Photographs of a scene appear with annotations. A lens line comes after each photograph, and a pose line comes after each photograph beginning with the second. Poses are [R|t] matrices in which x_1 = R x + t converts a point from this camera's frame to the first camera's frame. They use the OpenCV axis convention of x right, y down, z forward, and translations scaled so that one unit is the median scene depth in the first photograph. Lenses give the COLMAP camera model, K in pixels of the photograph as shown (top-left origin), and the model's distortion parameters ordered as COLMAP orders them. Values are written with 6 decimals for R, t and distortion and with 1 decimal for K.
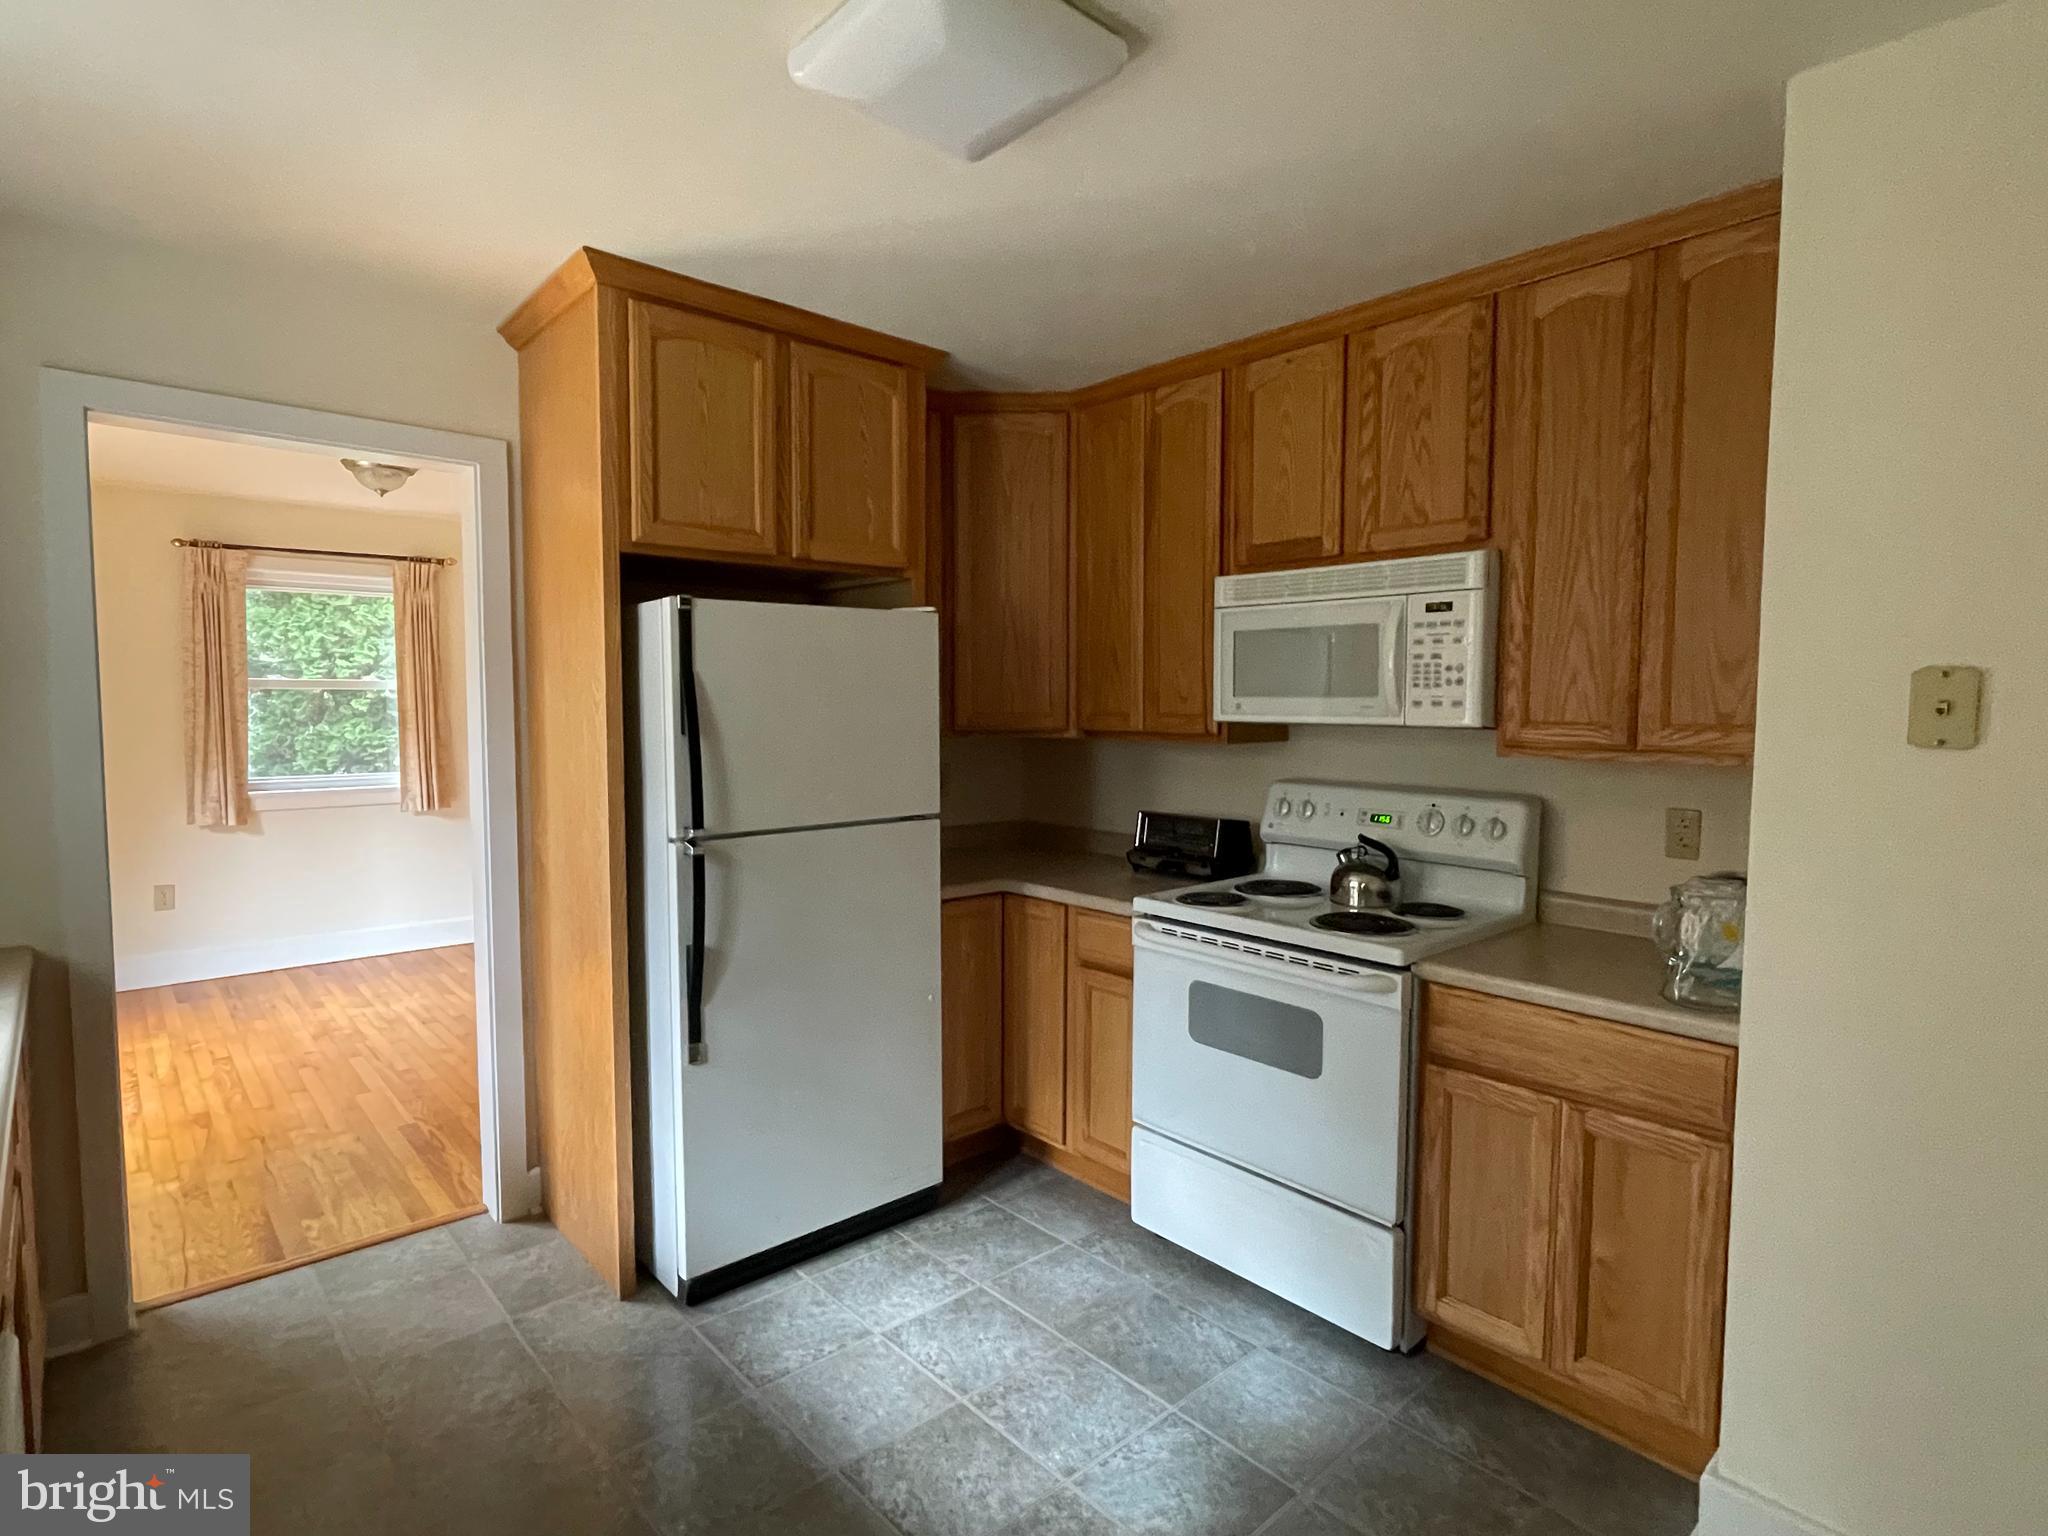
lens RADIAL K [[1062.2, 0, 1024.0], [0, 1062.2, 768.0], [0, 0, 1]] dist [0.002260, 0.000409]
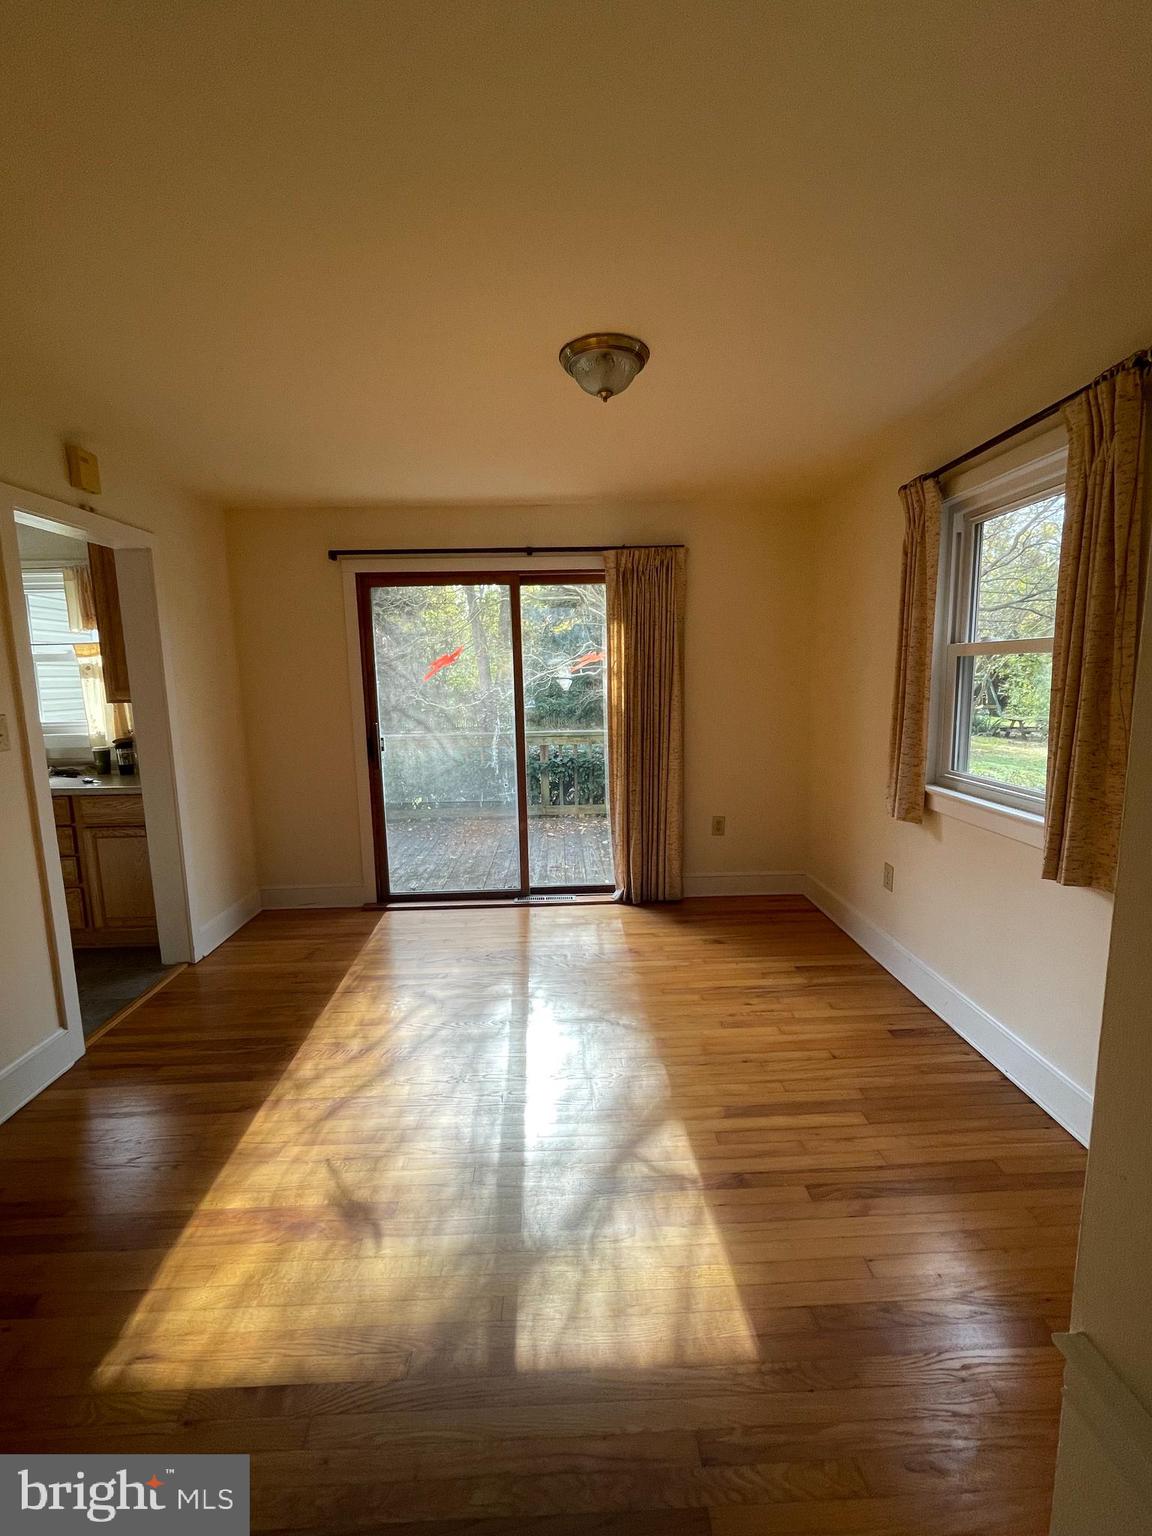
lens RADIAL K [[624.7, 0, 576.0], [0, 624.7, 768.0], [0, 0, 1]] dist [0.000310, -0.000466]
pose [[-0.659461, 0.119044, -0.742254, -0.204513], [-0.028854, 0.982646, 0.183234, -0.072977], [0.751185, 0.142253, -0.644581, 1.139838]]
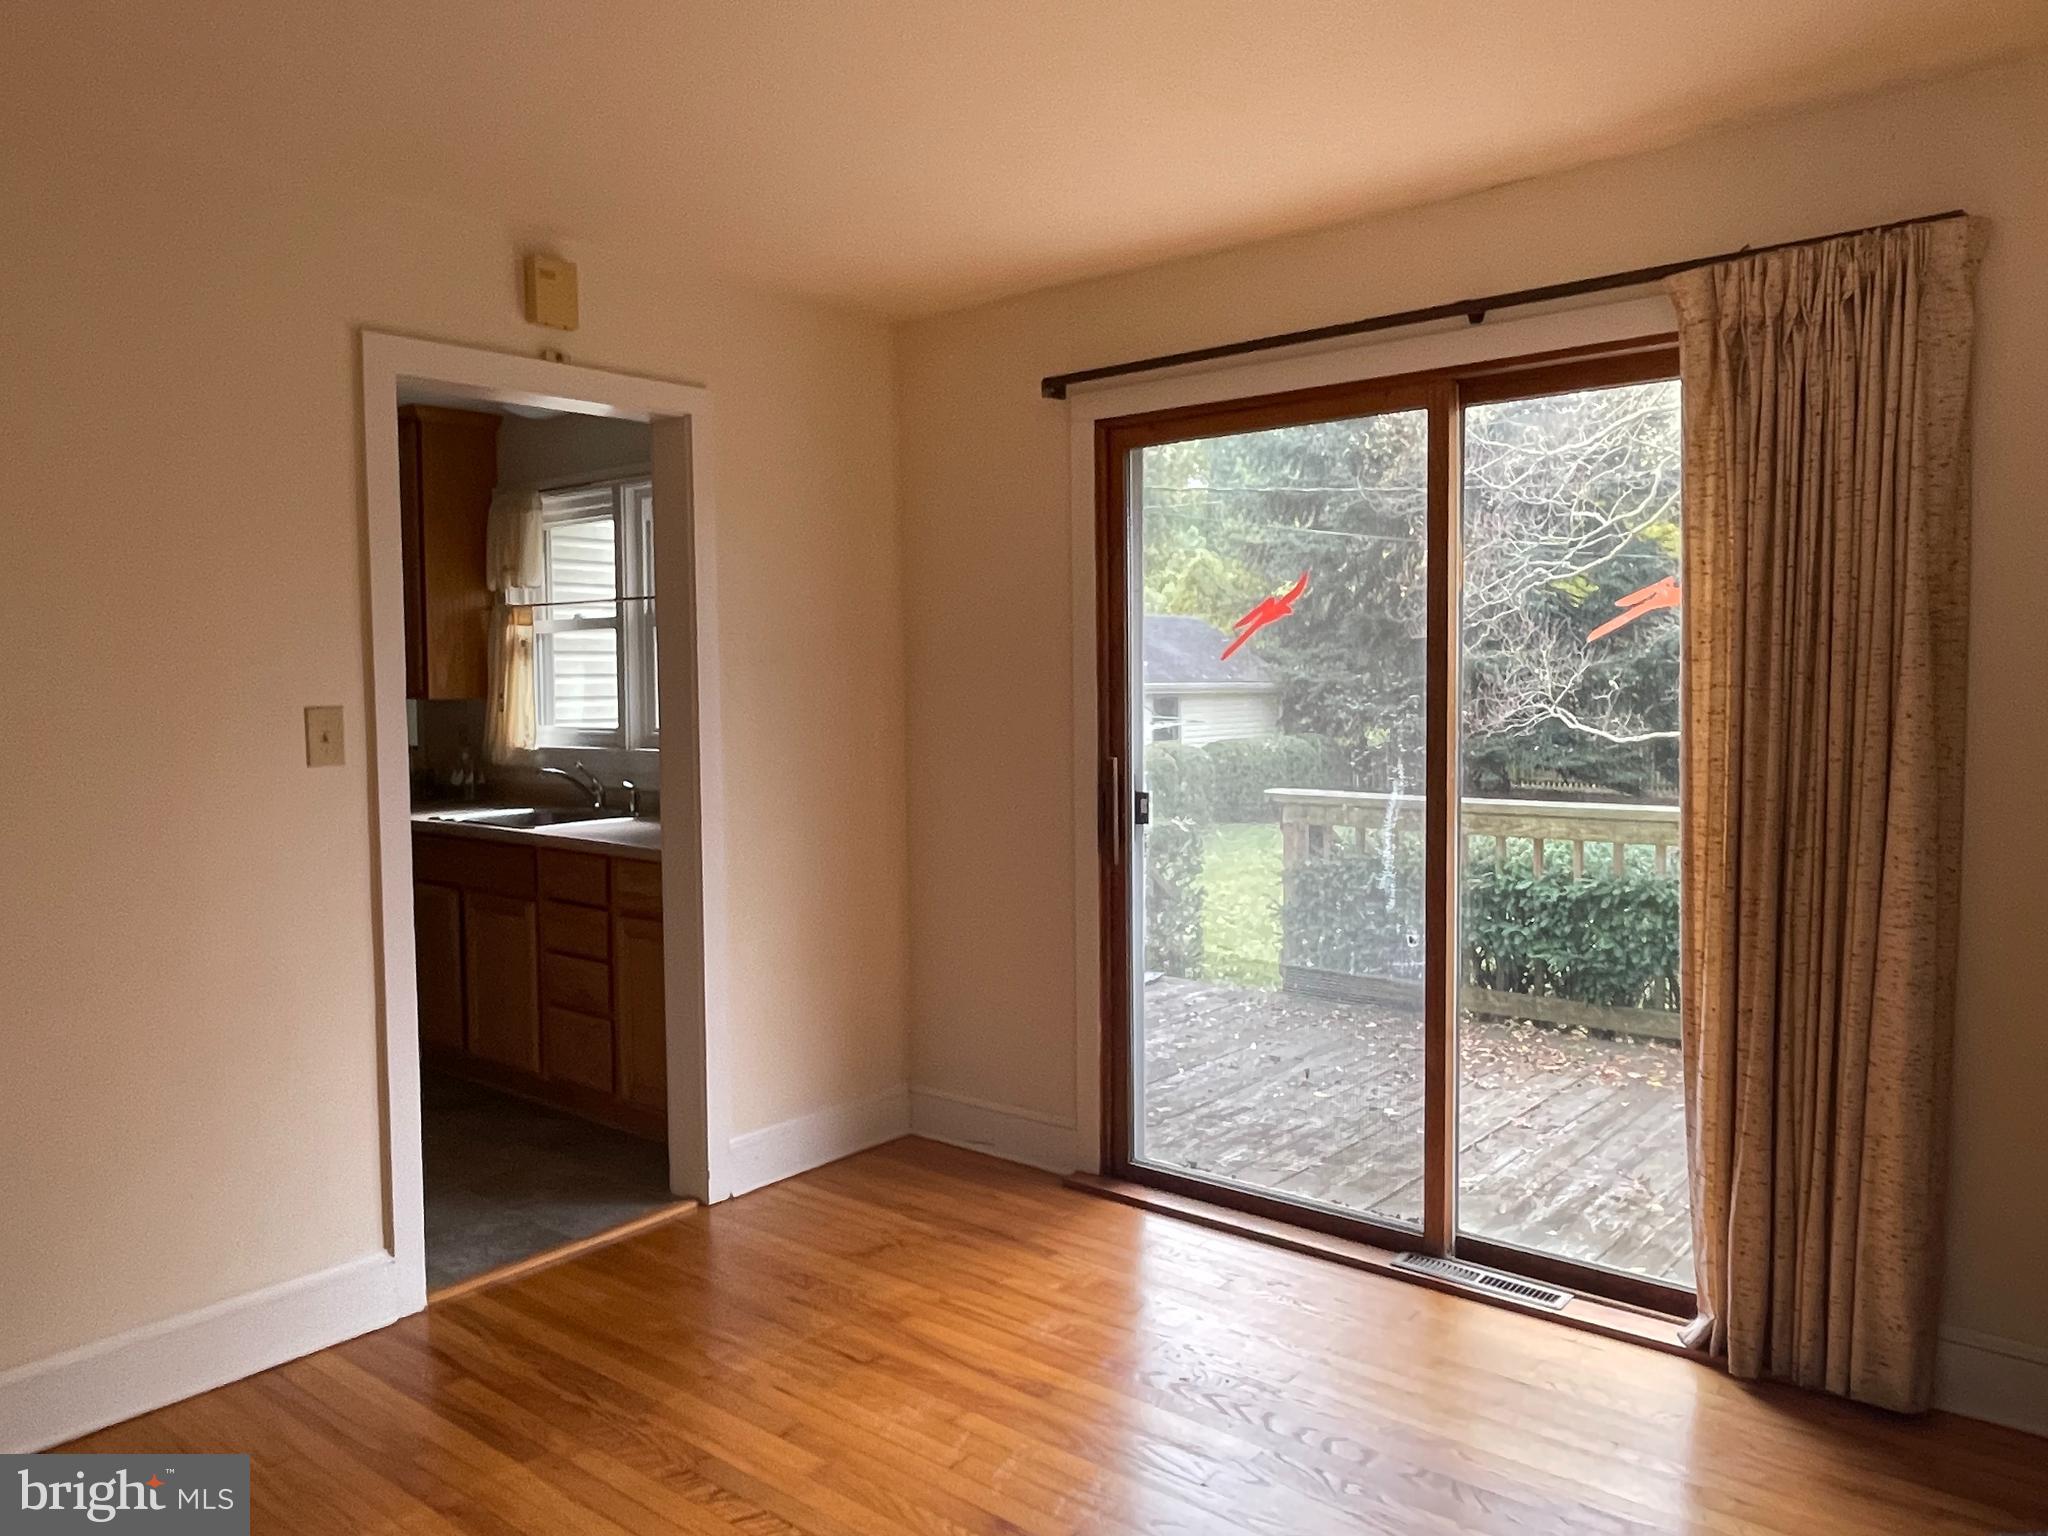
lens RADIAL K [[1428.6, 0, 1042.3], [0, 1428.6, 762.2], [0, 0, 1]] dist [0.002653, -0.002015]
pose [[-0.990178, 0.015131, -0.138994, -0.460045], [-0.001309, 0.993080, 0.117429, -0.066229], [0.139809, 0.116457, -0.983306, 1.192731]]
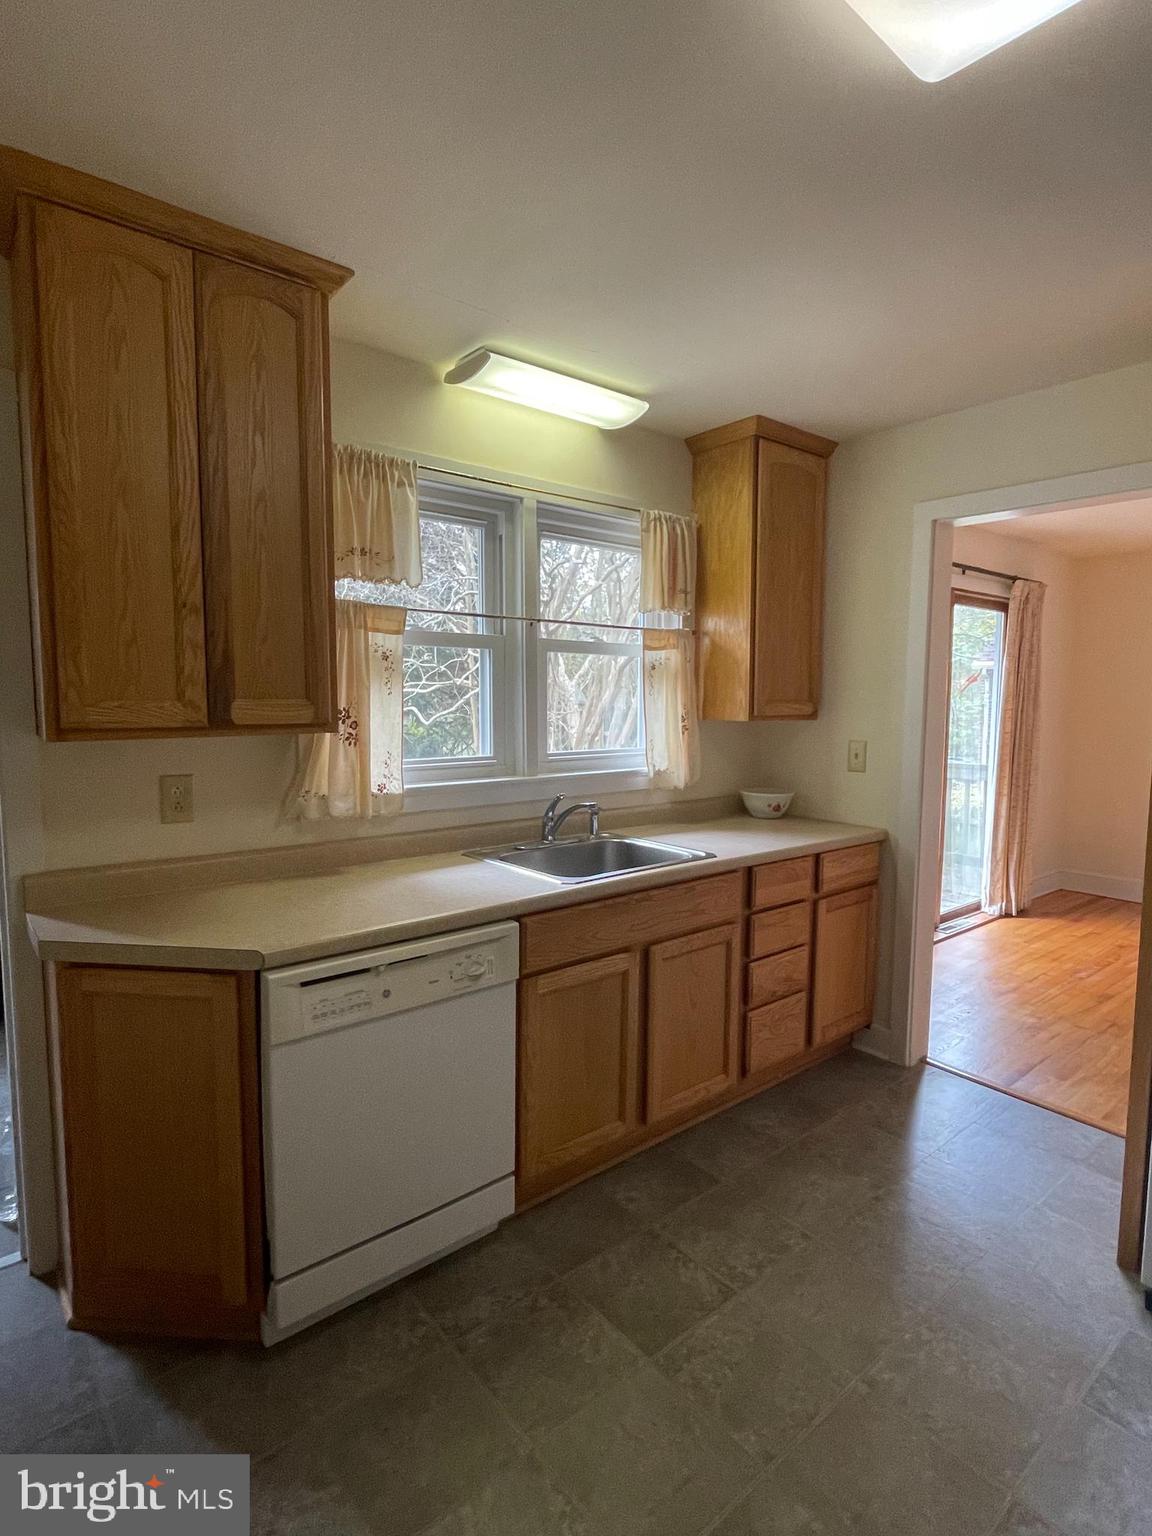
lens RADIAL K [[796.7, 0, 576.0], [0, 796.7, 768.0], [0, 0, 1]] dist [0.002260, 0.000409]
pose [[-0.062256, 0.093733, -0.993649, 0.214890], [-0.073459, 0.992450, 0.098222, -0.019122], [0.995353, 0.079107, -0.054900, 0.238564]]
